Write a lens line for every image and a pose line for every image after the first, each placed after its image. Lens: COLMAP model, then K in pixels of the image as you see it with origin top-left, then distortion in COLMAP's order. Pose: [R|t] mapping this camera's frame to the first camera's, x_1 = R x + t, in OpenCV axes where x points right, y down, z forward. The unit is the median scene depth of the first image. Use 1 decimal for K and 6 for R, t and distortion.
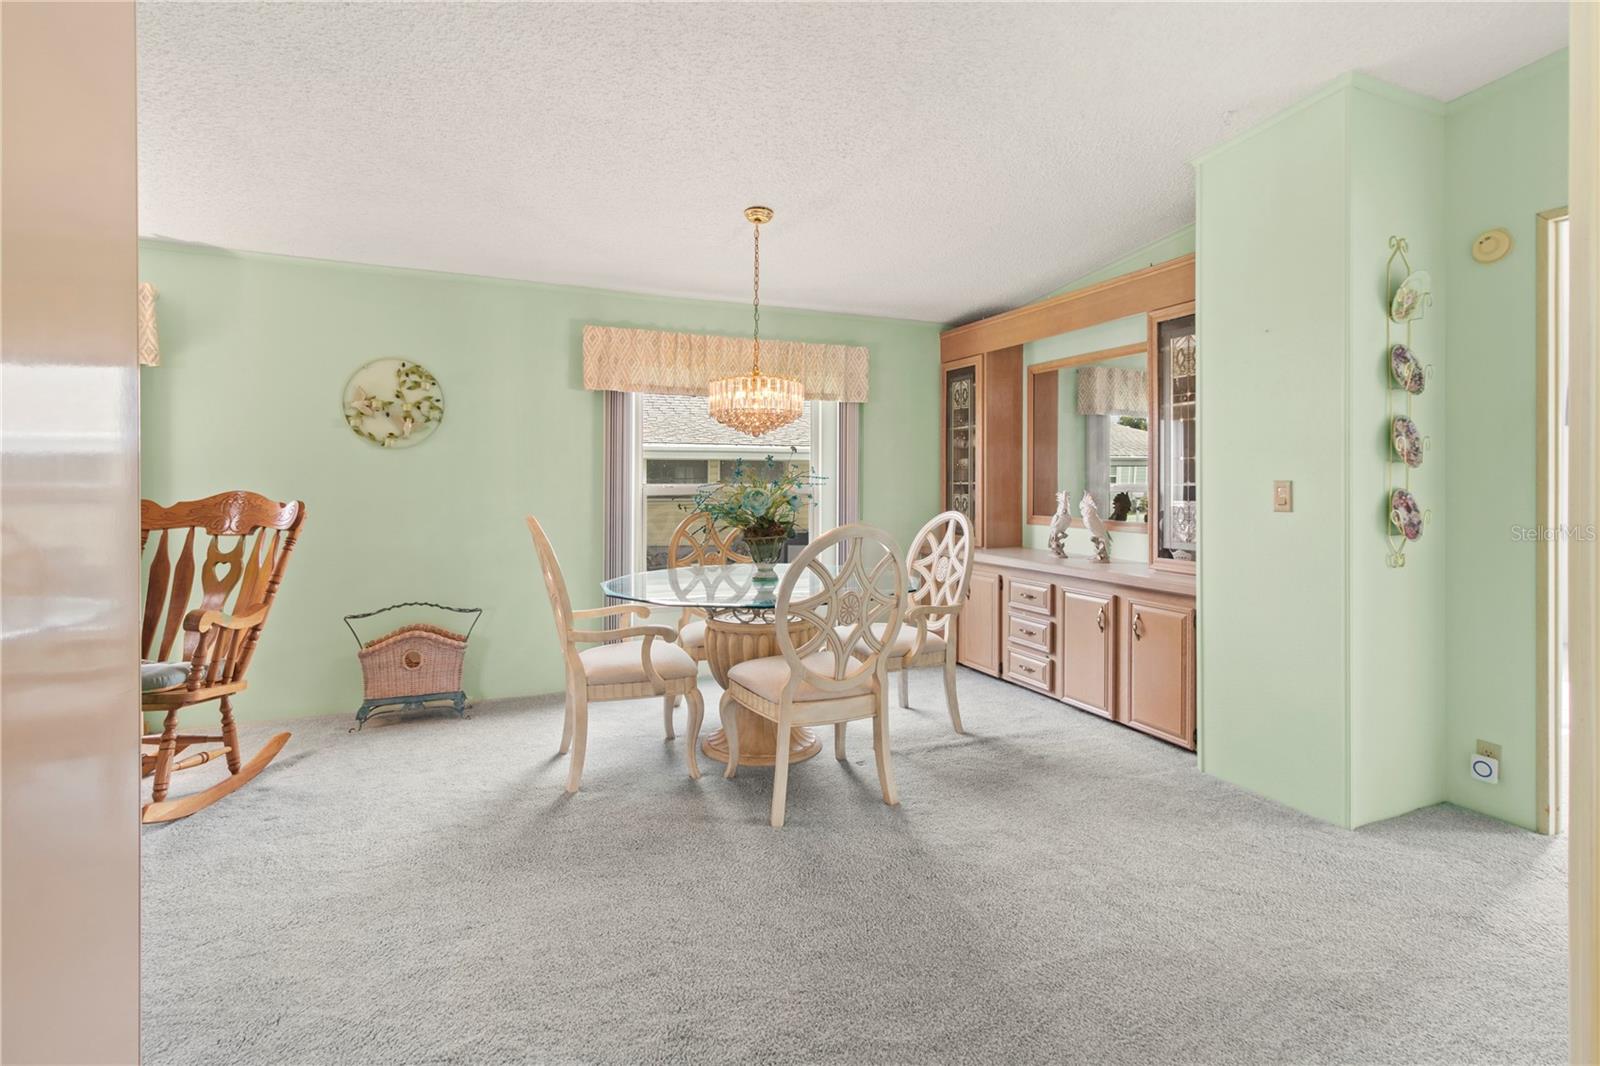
lens RADIAL K [[776.9, 0, 836.9], [0, 776.9, 446.0], [0, 0, 1]] dist [0.002048, 0.000199]
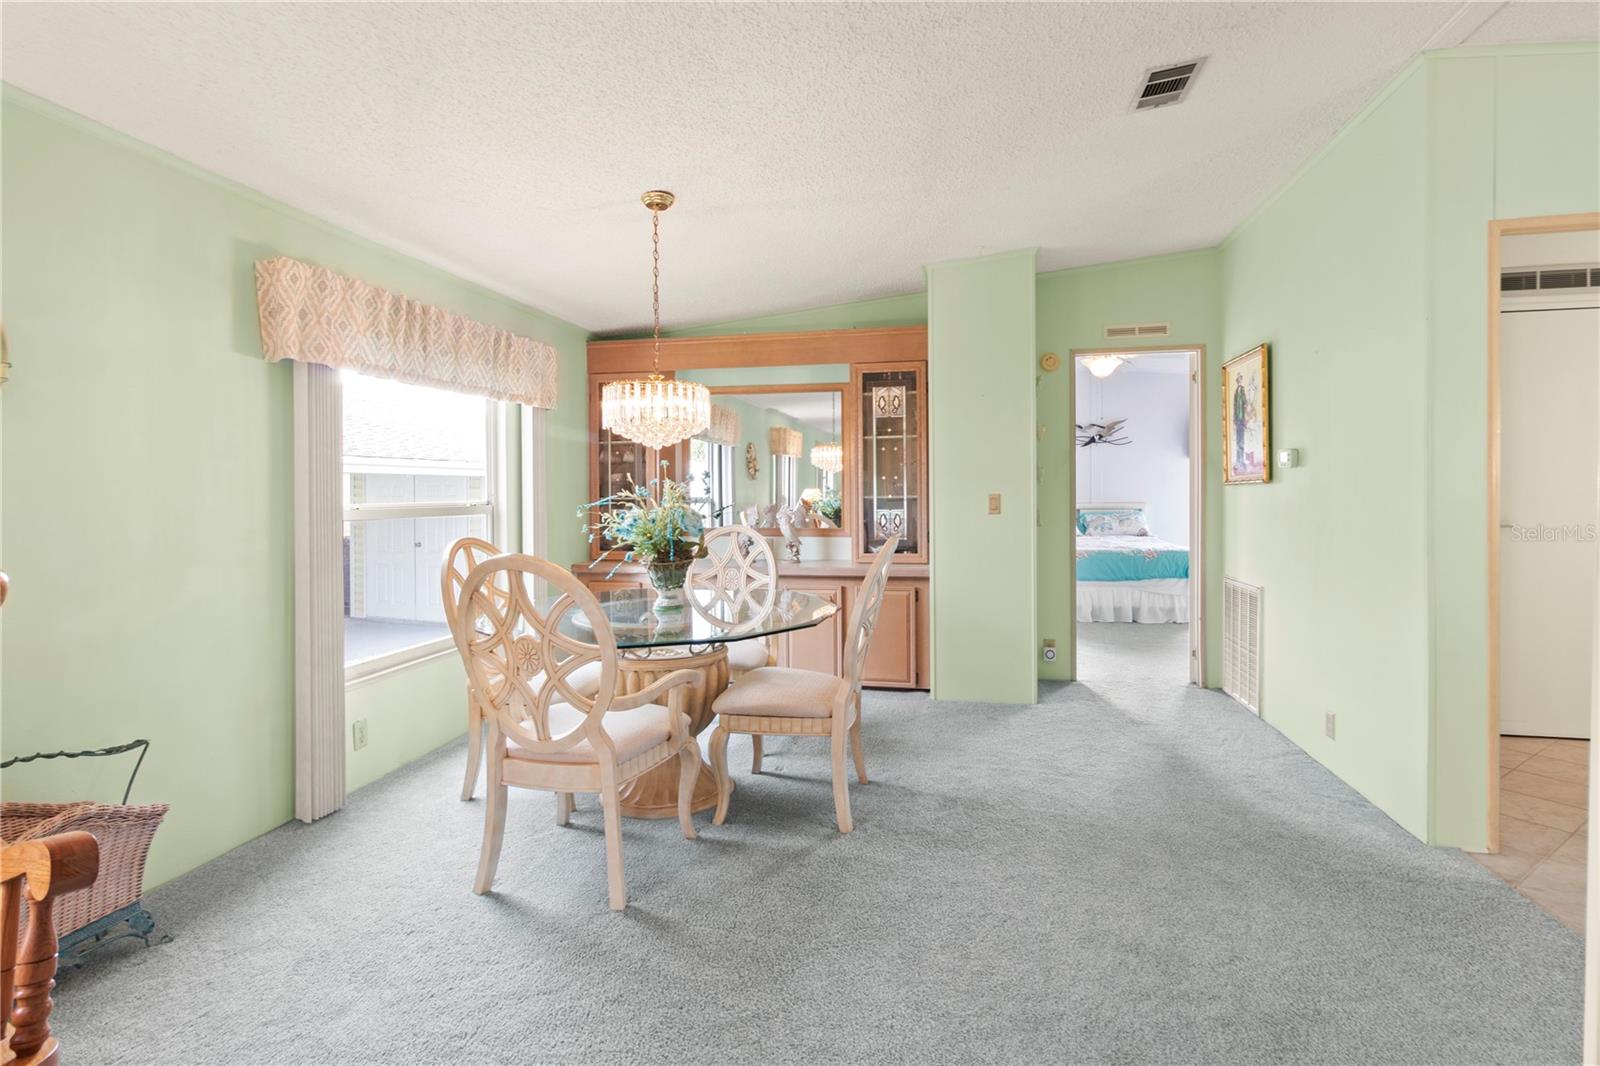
lens RADIAL K [[743.6, 0, 803.6], [0, 743.6, 493.1], [0, 0, 1]] dist [-0.002669, -0.000477]
pose [[0.585379, -0.008073, 0.810720, -0.711283], [-0.030999, 0.998996, 0.032330, 0.004095], [-0.810167, -0.044056, 0.584541, 0.378499]]
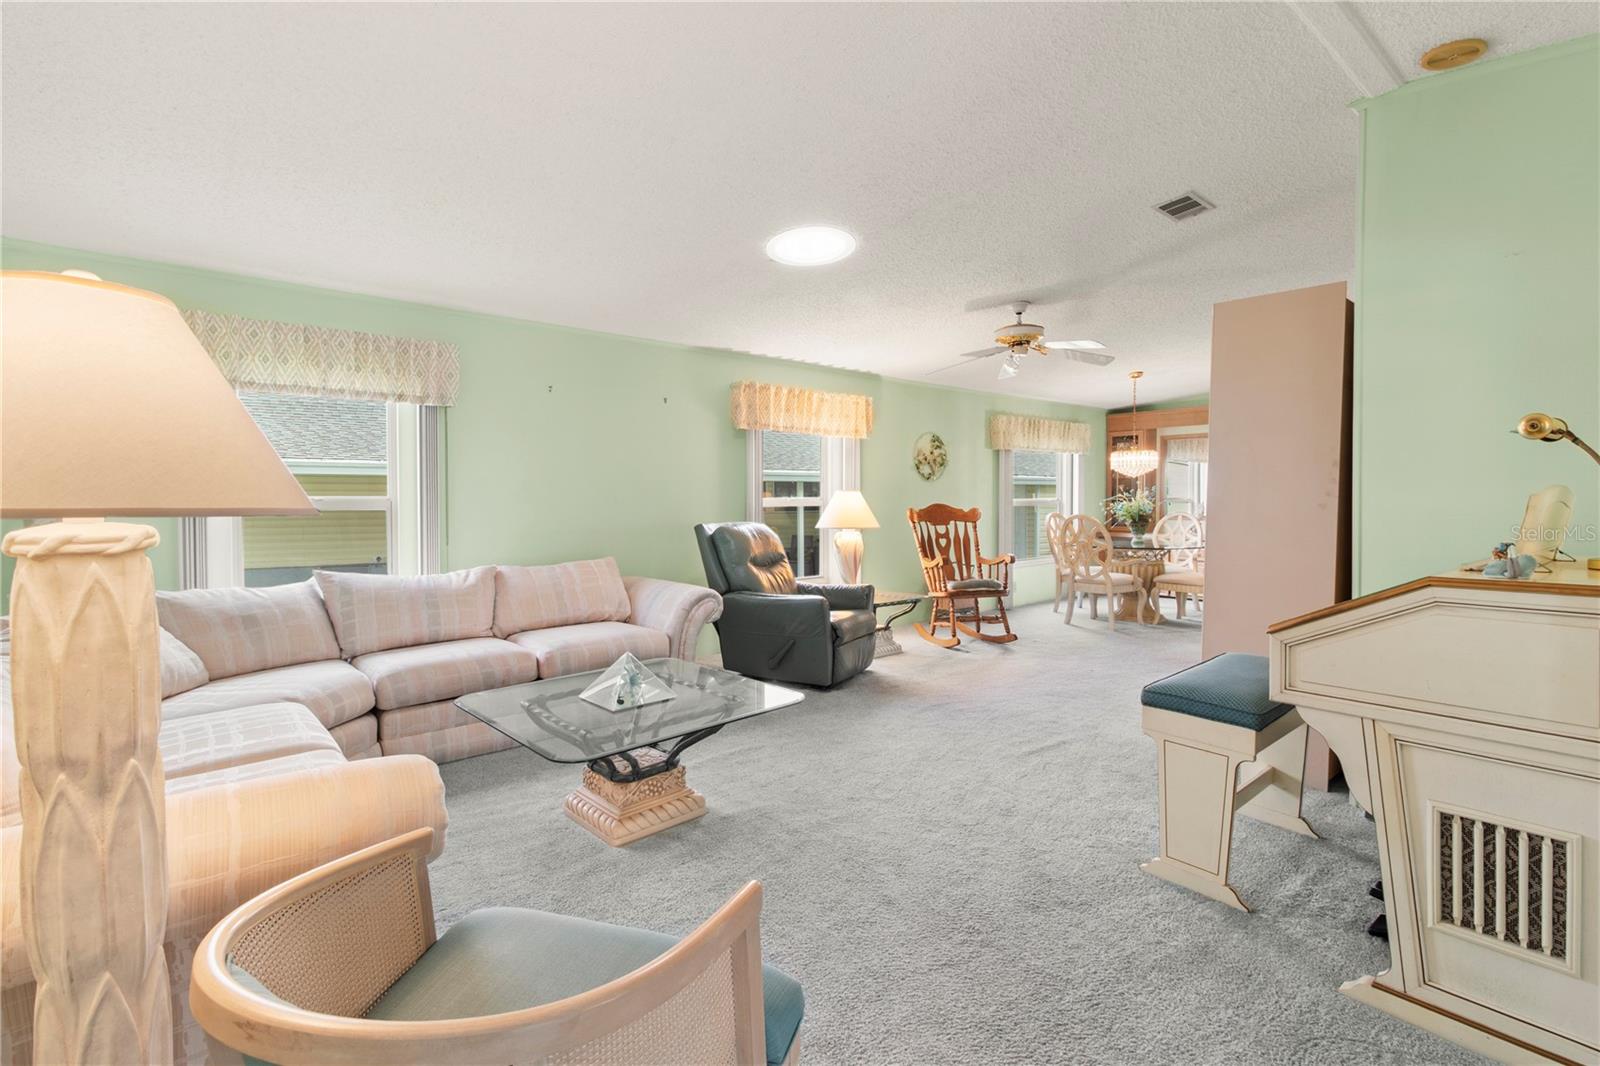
lens RADIAL K [[757.7, 0, 810.7], [0, 757.7, 512.5], [0, 0, 1]] dist [0.004859, 0.000248]
pose [[0.958709, -0.009950, 0.284215, -1.612443], [-0.008979, 0.997830, 0.065222, -0.045015], [-0.284247, -0.065081, 0.956540, -0.793447]]
